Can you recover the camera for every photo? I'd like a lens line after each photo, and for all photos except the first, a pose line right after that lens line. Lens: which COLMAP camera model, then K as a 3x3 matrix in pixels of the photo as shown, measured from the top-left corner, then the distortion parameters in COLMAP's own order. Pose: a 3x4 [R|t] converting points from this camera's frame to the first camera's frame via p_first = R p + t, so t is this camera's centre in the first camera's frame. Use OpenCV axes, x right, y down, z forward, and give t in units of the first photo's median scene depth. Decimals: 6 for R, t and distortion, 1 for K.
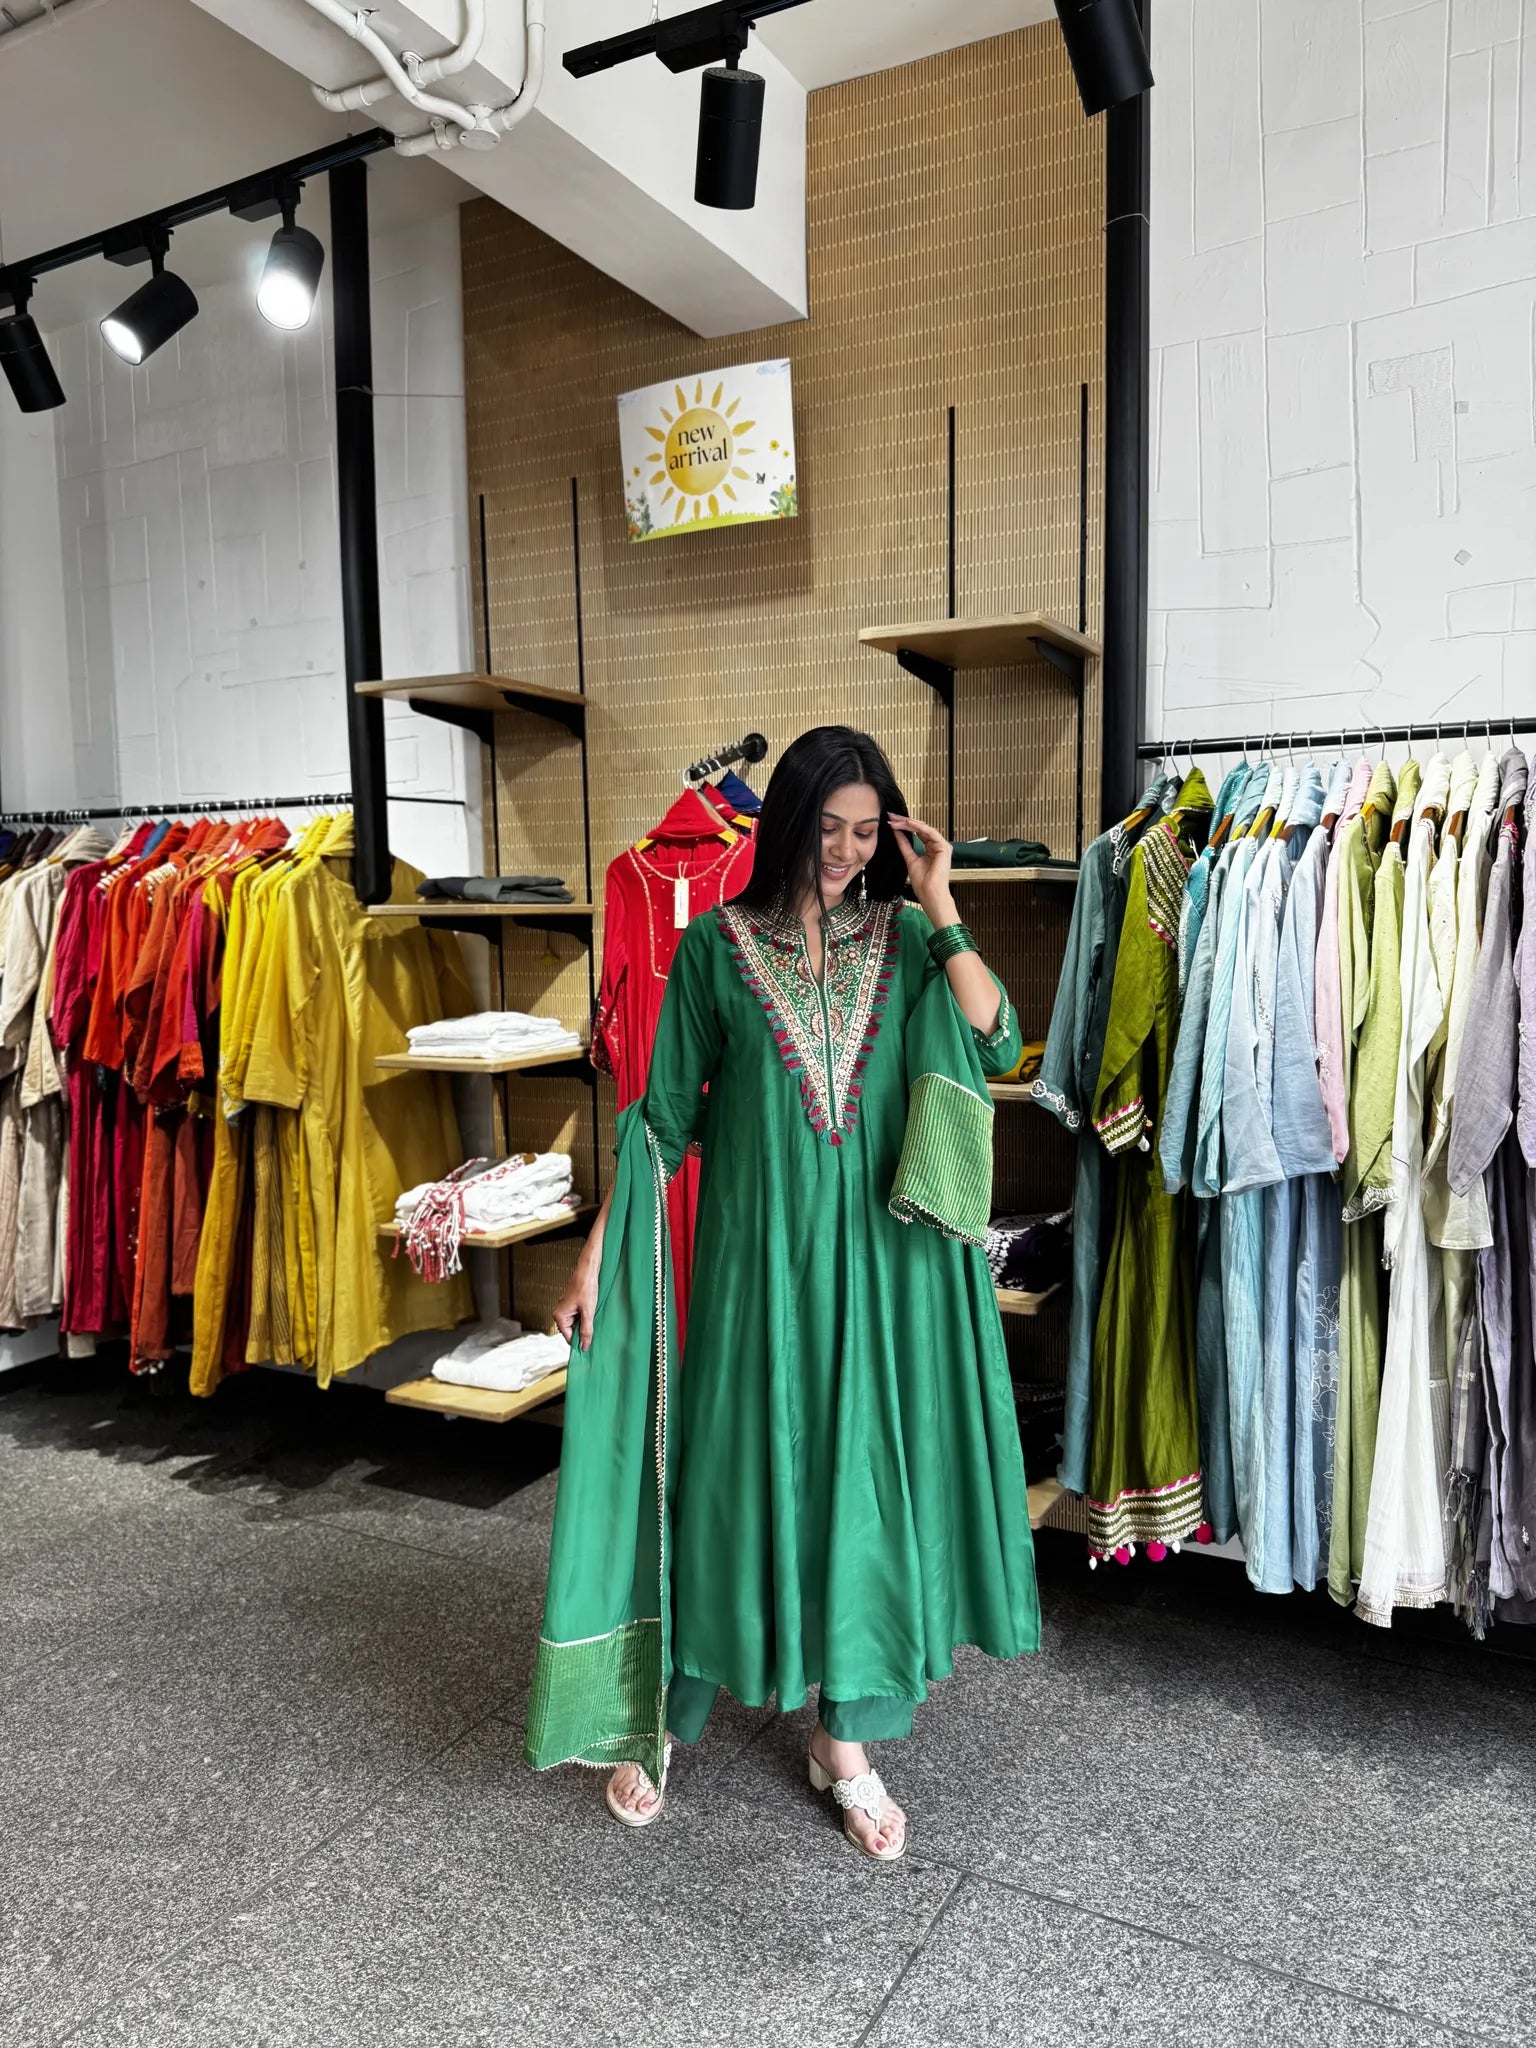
lens RADIAL K [[1456.7, 0, 772.7], [0, 1456.7, 1031.5], [0, 0, 1]] dist [0.049010, -0.086413]
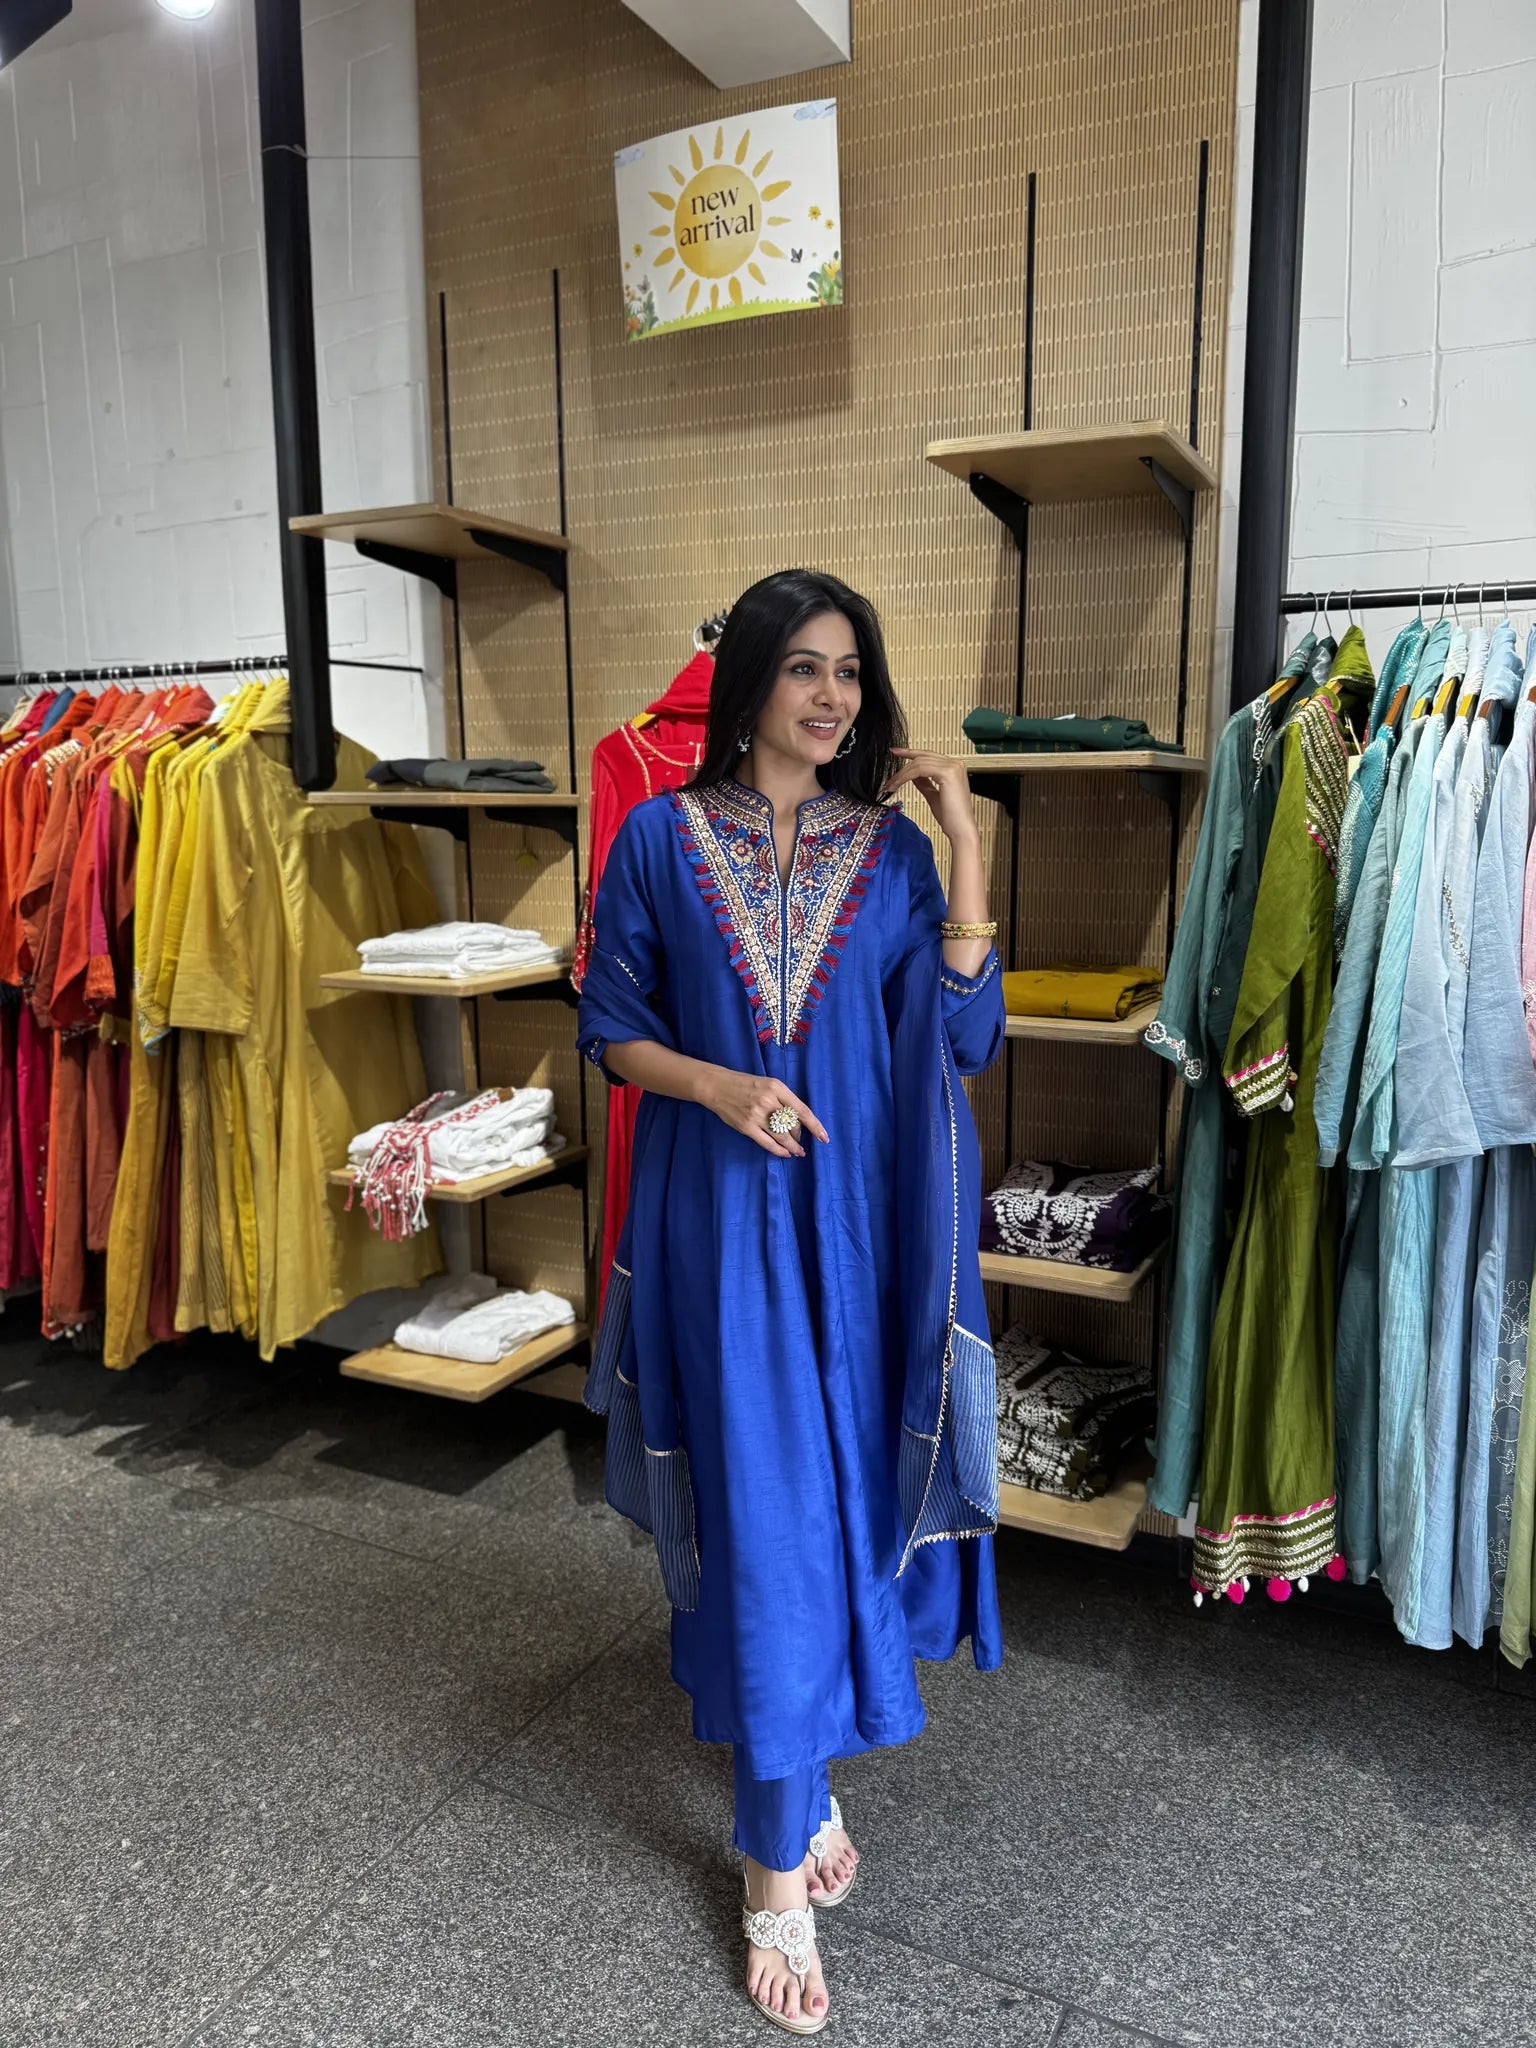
lens RADIAL K [[1453.7, 0, 766.8], [0, 1453.7, 1030.8], [0, 0, 1]] dist [0.010396, -0.026441]
pose [[0.999650, 0.004981, 0.025964, -0.042509], [-0.006877, 0.997275, 0.073449, -0.015379], [-0.025527, -0.073602, 0.996961, 0.179709]]
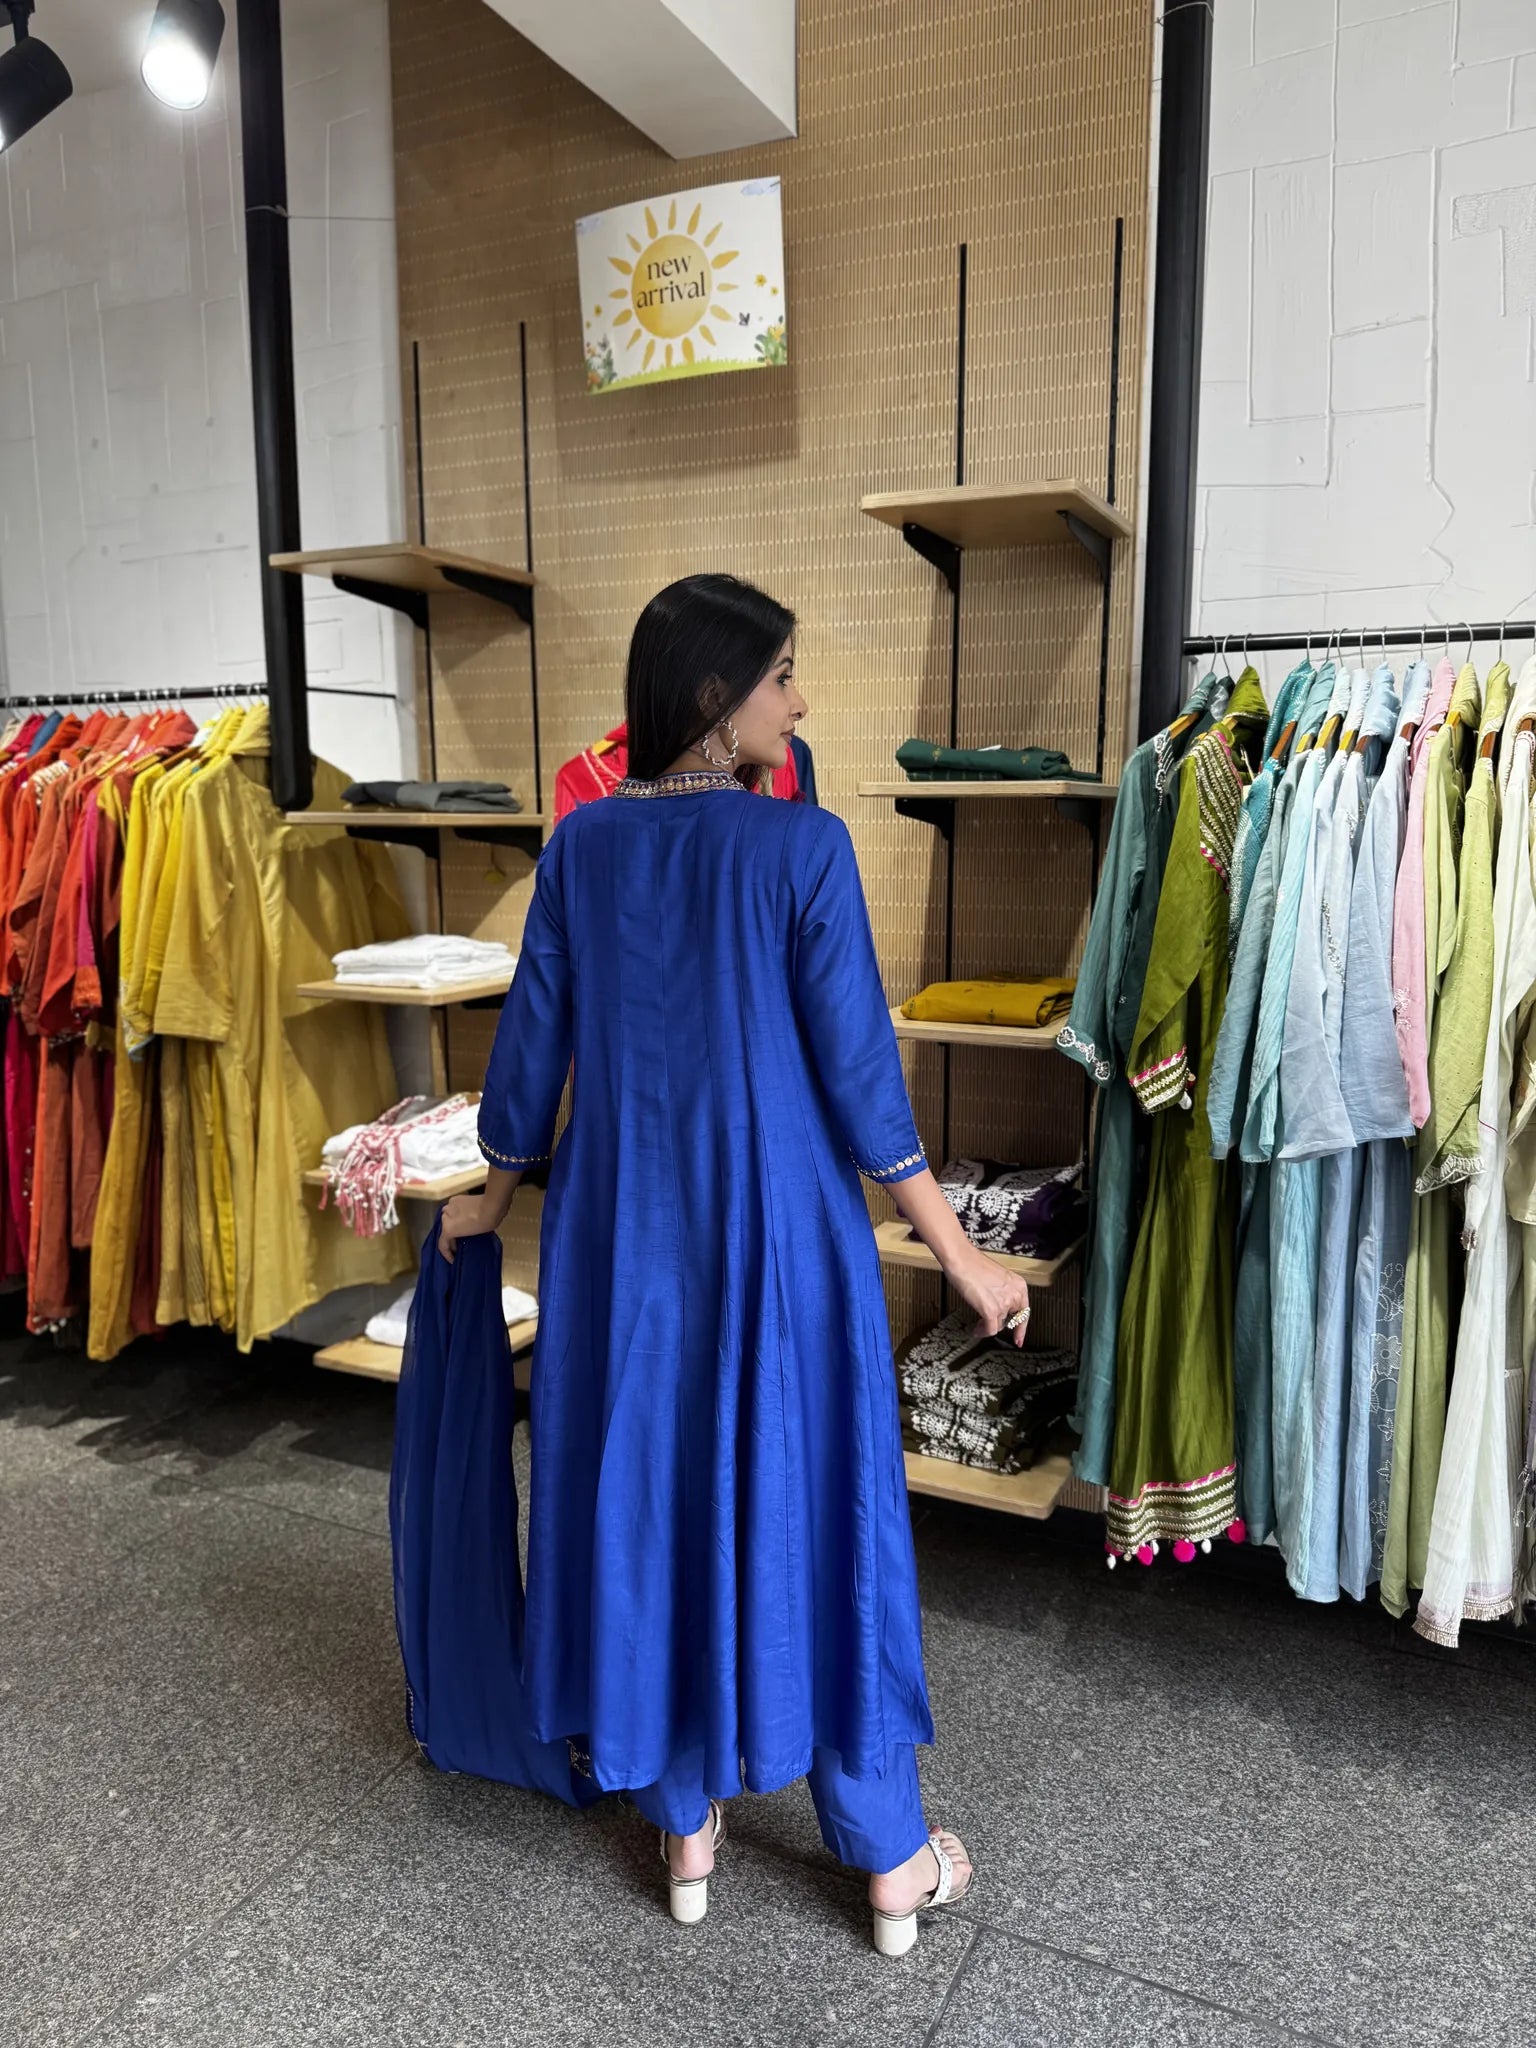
lens RADIAL K [[1452.8, 0, 769.2], [0, 1452.8, 1028.4], [0, 0, 1]] dist [0.025864, -0.051926]
pose [[0.998993, 0.006223, 0.044425, -0.028719], [-0.008960, 0.998056, 0.061678, -0.015018], [-0.043955, -0.062014, 0.997107, 0.119227]]
